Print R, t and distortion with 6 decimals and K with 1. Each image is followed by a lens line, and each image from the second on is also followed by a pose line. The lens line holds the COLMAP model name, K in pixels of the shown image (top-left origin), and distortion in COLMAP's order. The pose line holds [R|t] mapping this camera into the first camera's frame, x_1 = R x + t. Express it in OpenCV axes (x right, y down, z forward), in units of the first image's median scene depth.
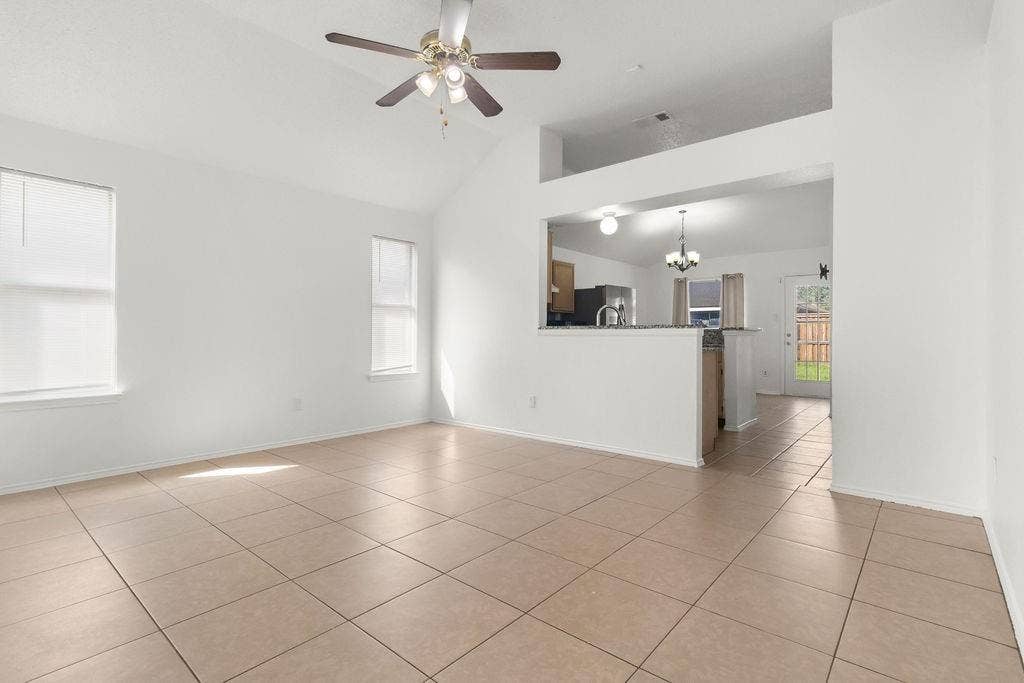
lens RADIAL K [[480.9, 0, 515.4], [0, 480.9, 335.2], [0, 0, 1]] dist [0.001947, -0.000246]
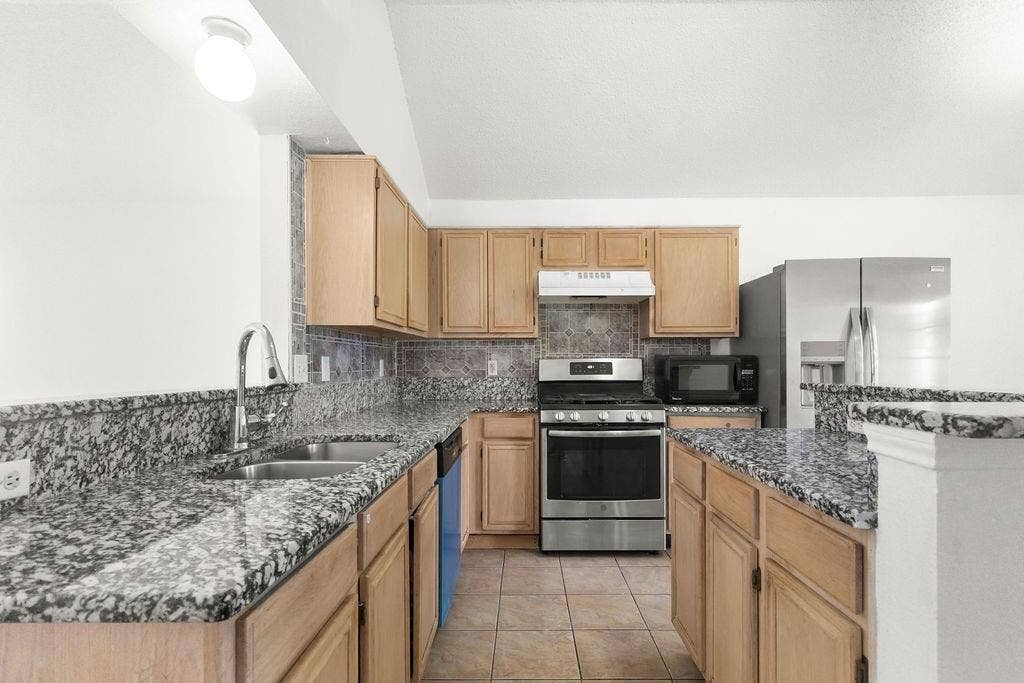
lens RADIAL K [[480.9, 0, 524.1], [0, 480.9, 363.2], [0, 0, 1]] dist [0.001947, -0.000246]
pose [[0.641986, -0.007453, -0.766680, 0.302139], [0.008789, 0.999959, -0.002361, -0.020365], [0.766666, -0.005222, 0.642025, 0.507301]]
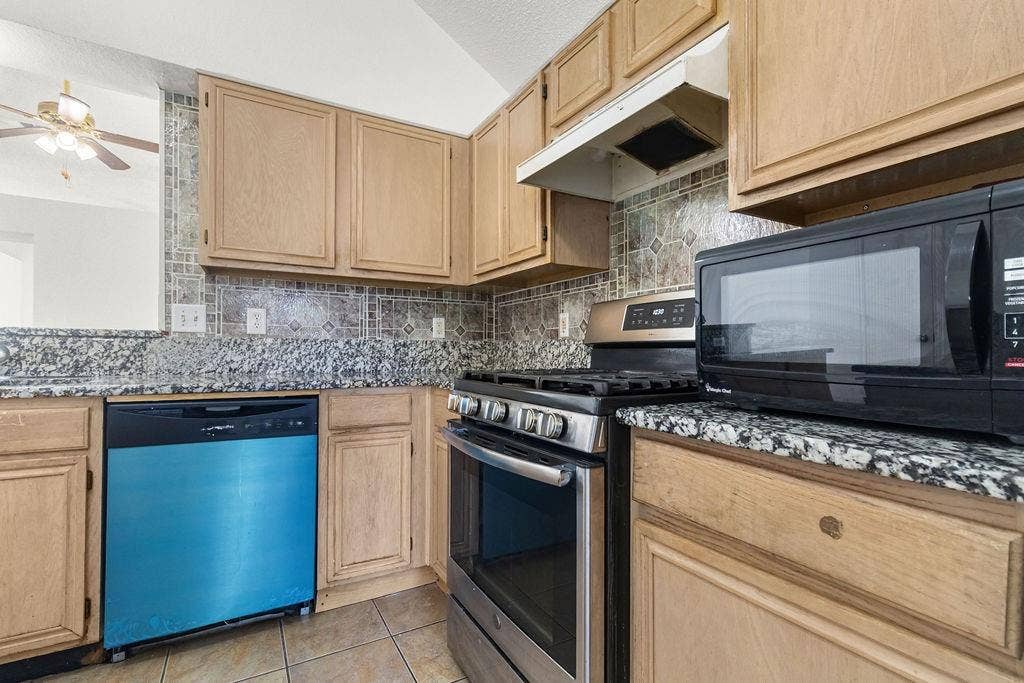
lens RADIAL K [[480.9, 0, 526.5], [0, 480.9, 351.4], [0, 0, 1]] dist [0.001947, -0.000246]
pose [[-0.323563, -0.008566, -0.946168, 0.212869], [-0.007061, 0.999953, -0.006638, -0.000487], [0.946180, 0.004533, -0.323608, 0.833333]]
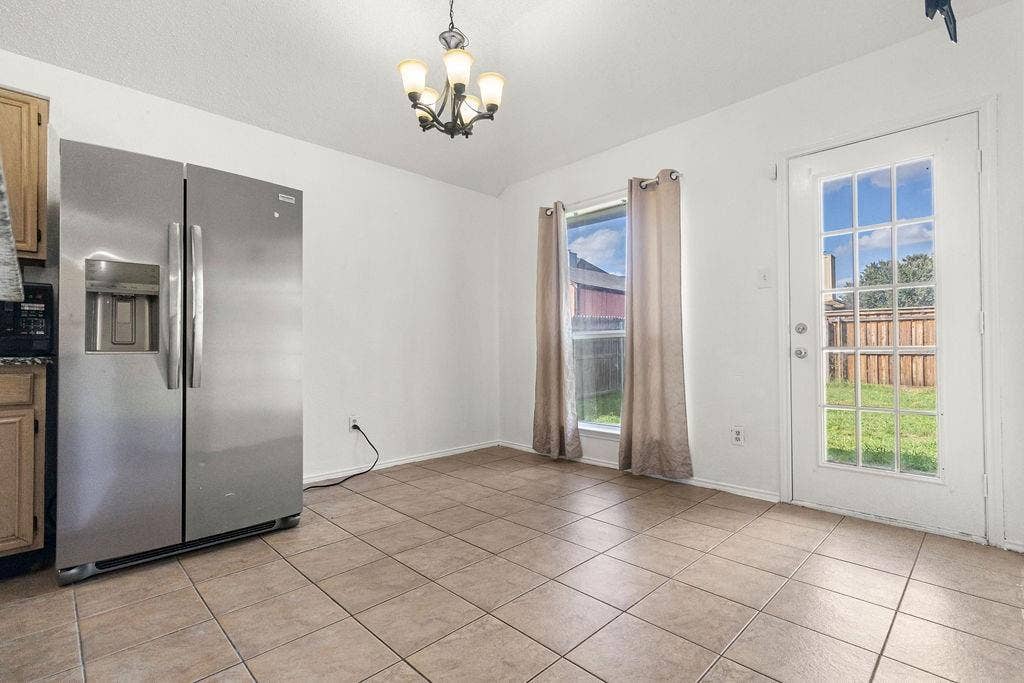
lens RADIAL K [[480.9, 0, 512.9], [0, 480.9, 344.0], [0, 0, 1]] dist [0.001947, -0.000246]
pose [[0.997104, -0.011681, -0.075153, 0.392956], [0.011094, 0.999905, -0.008225, 0.010935], [0.075242, 0.007367, 0.997138, 0.649922]]
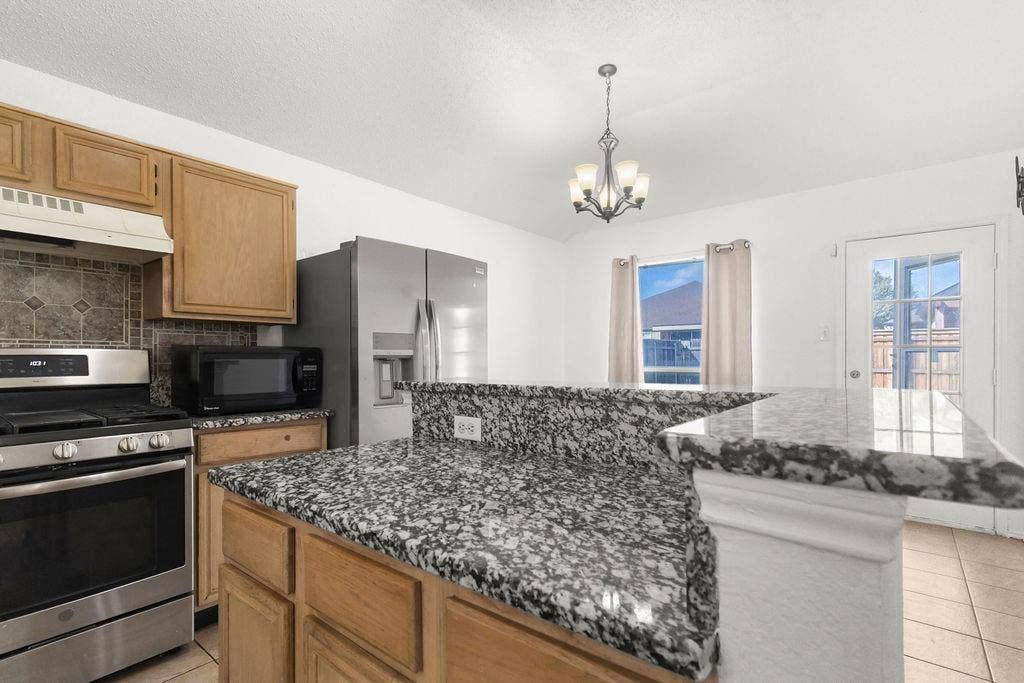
lens RADIAL K [[480.9, 0, 521.2], [0, 480.9, 359.6], [0, 0, 1]] dist [0.001947, -0.000246]
pose [[0.999394, -0.006787, 0.034133, 0.249400], [0.006448, 0.999929, 0.010017, -0.020314], [-0.034198, -0.009791, 0.999367, 0.574034]]
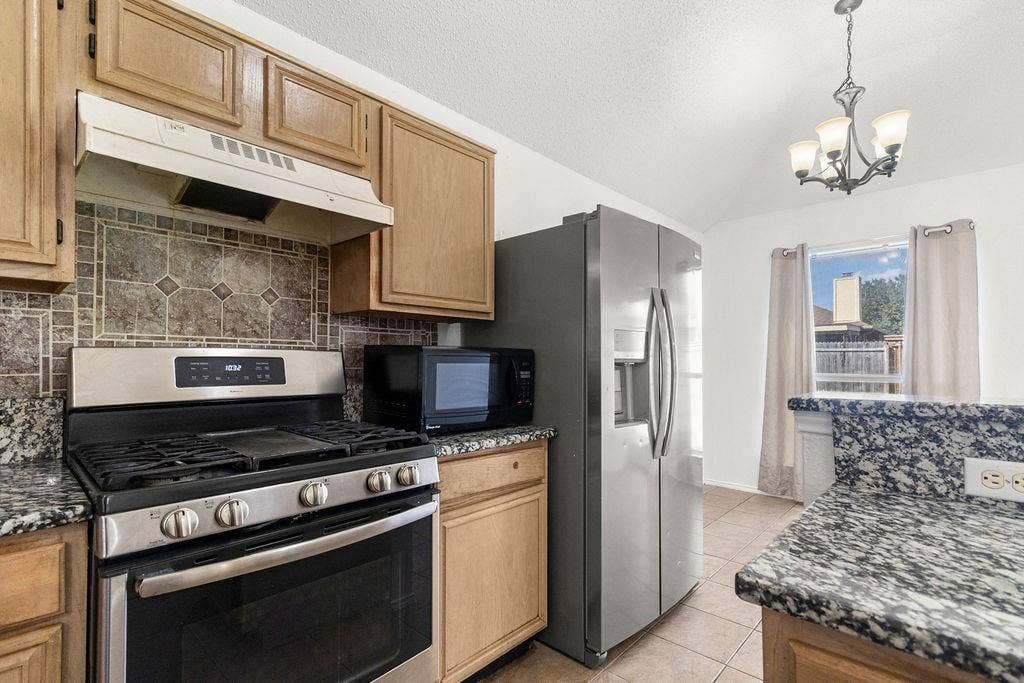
lens RADIAL K [[480.9, 0, 520.9], [0, 480.9, 357.9], [0, 0, 1]] dist [0.001947, -0.000246]
pose [[0.999196, -0.004220, -0.039871, 0.135306], [0.004029, 0.999980, -0.004868, -0.020069], [0.039891, 0.004703, 0.999193, 0.641453]]
